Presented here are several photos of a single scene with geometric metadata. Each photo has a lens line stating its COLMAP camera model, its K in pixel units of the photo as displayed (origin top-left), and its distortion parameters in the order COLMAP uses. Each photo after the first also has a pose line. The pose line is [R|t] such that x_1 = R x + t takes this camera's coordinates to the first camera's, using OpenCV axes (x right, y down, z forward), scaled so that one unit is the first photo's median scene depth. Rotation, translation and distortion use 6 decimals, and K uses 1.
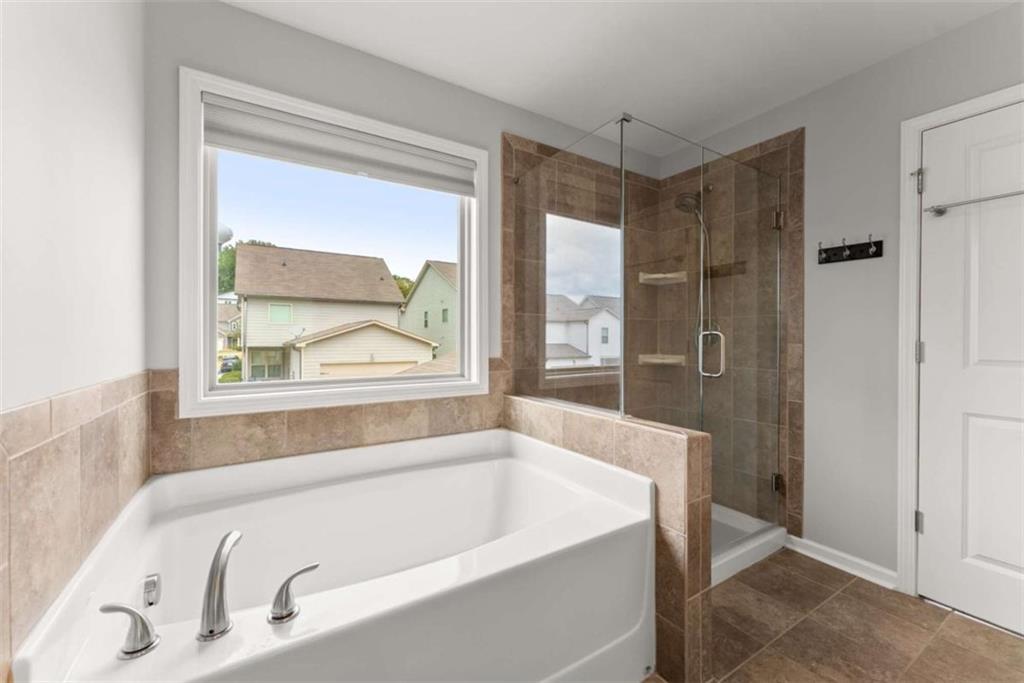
lens RADIAL K [[414.7, 0, 512.4], [0, 414.7, 337.7], [0, 0, 1]] dist [0.000846, 0.000138]
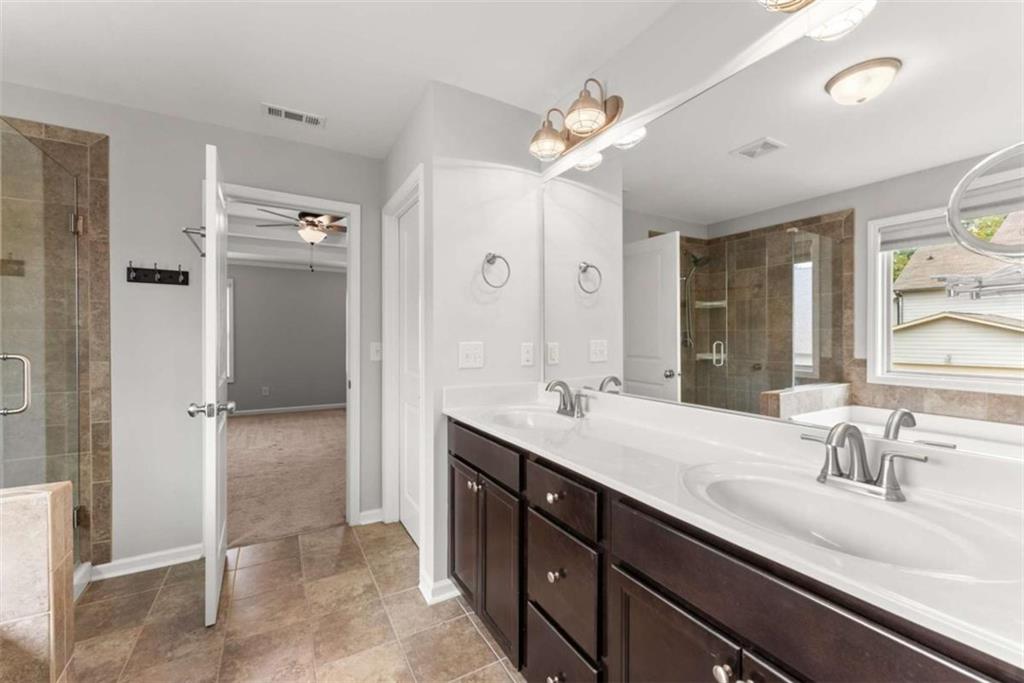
lens RADIAL K [[414.7, 0, 512.4], [0, 414.7, 337.7], [0, 0, 1]] dist [0.000846, 0.000138]
pose [[0.037257, -0.007622, 0.999277, -0.229846], [-0.002743, 0.999966, 0.007730, -0.050161], [-0.999302, -0.003029, 0.037235, 0.026685]]
